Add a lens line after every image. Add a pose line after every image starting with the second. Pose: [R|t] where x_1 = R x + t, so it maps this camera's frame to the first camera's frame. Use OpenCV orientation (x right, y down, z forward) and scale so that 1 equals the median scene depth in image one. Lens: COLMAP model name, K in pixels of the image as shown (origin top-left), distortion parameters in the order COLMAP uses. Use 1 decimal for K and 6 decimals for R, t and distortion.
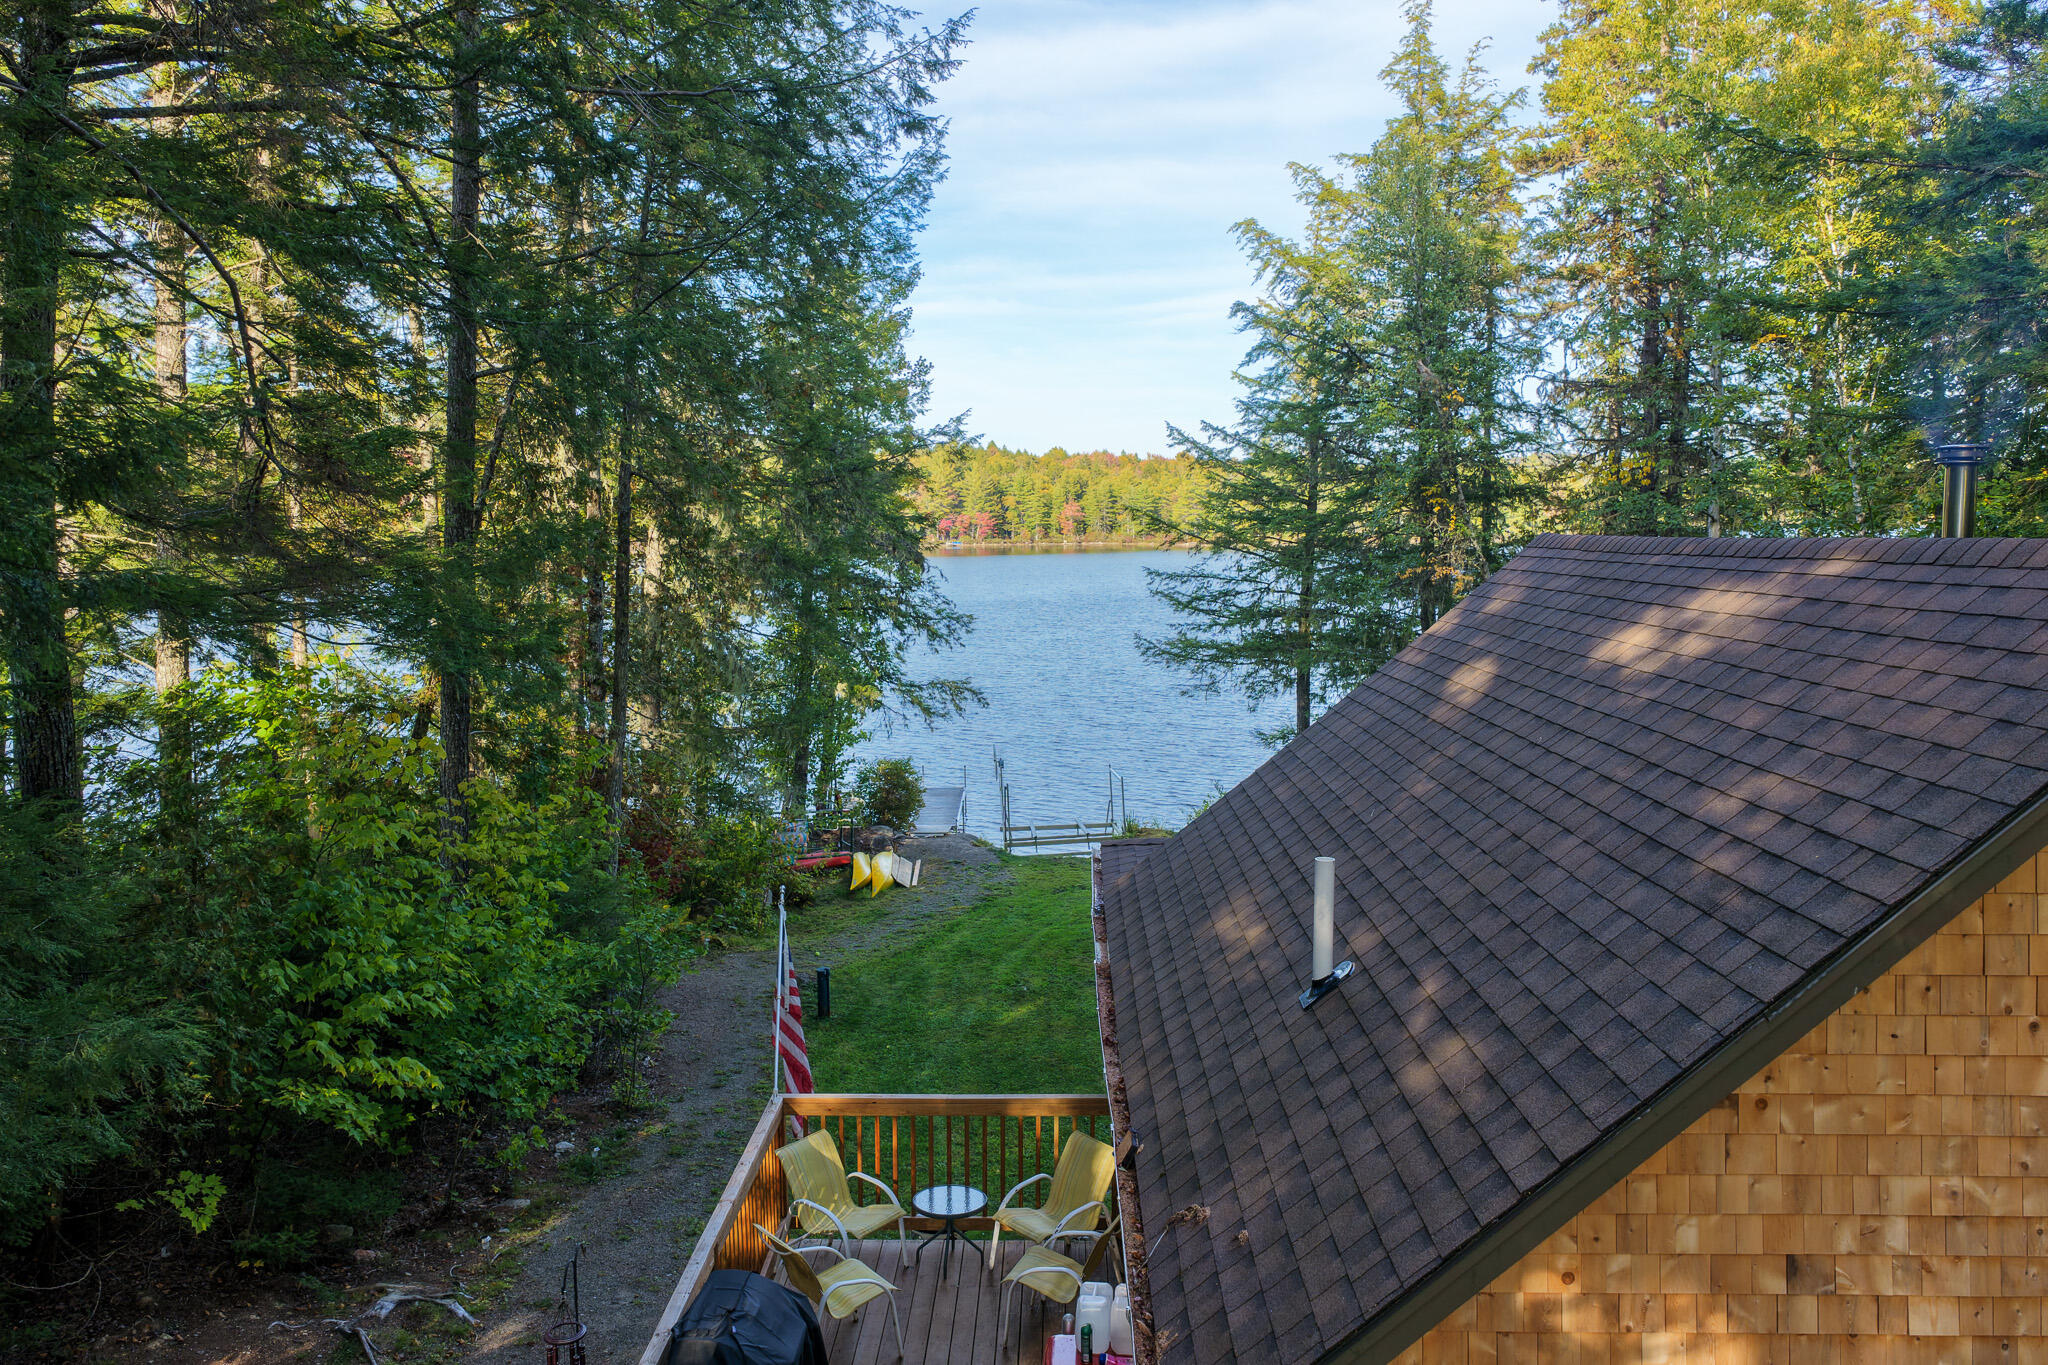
lens RADIAL K [[1657.3, 0, 1092.4], [0, 1657.3, 684.3], [0, 0, 1]] dist [0.003834, 0.268780]
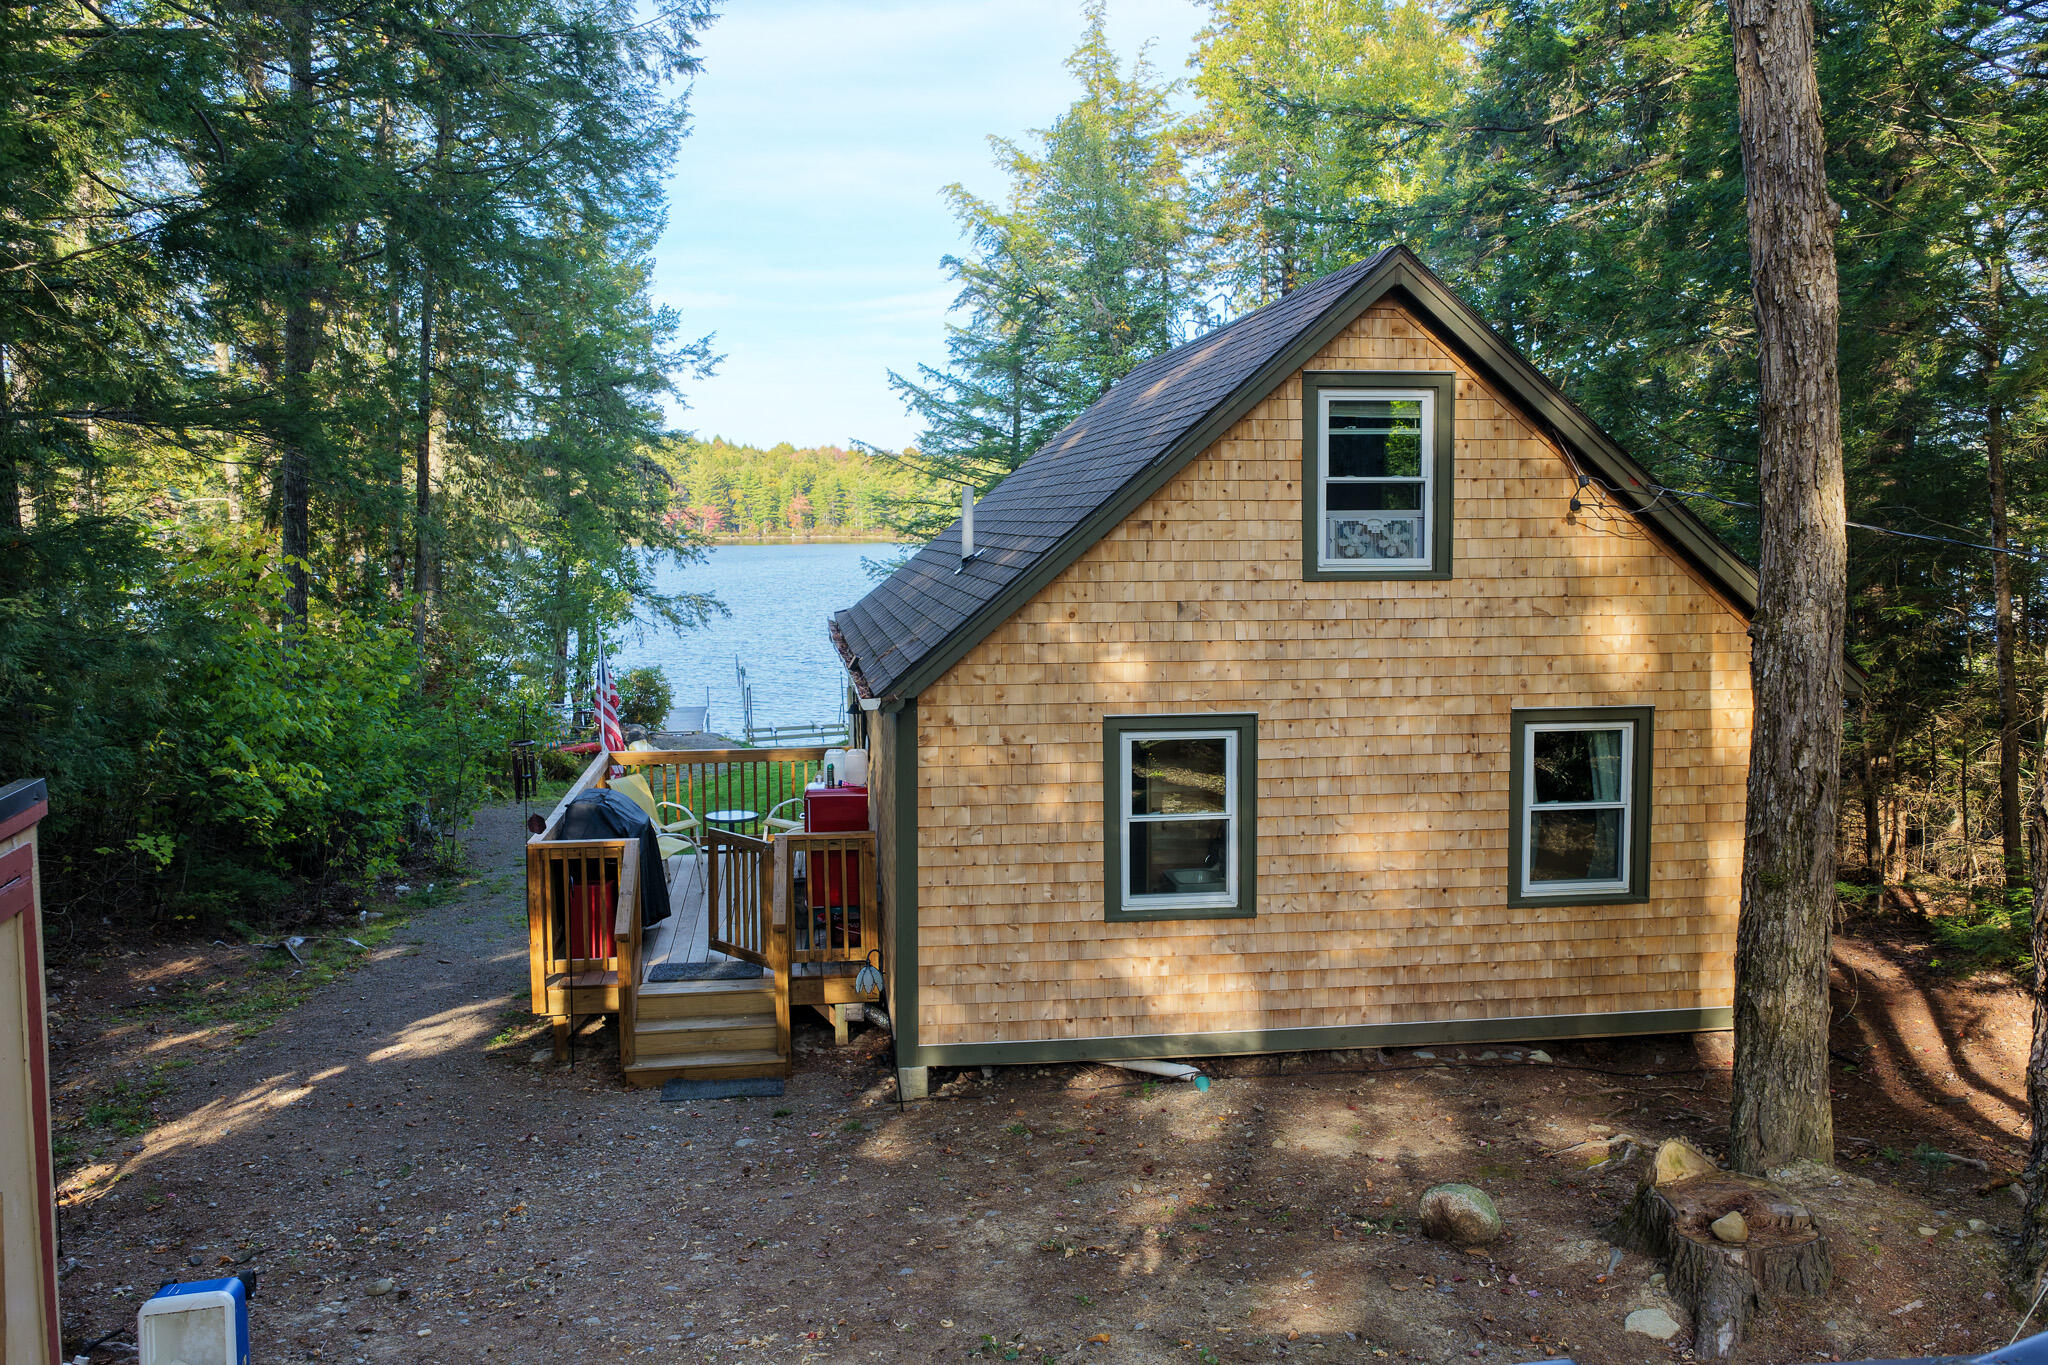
lens RADIAL K [[1655.2, 0, 1024.0], [0, 1655.2, 682.5], [0, 0, 1]] dist [-0.051509, 0.466622]
pose [[0.992574, -0.013651, 0.120878, -0.001911], [0.013717, 0.999906, 0.000287, 0.066453], [-0.120870, 0.001373, 0.992667, -0.145914]]
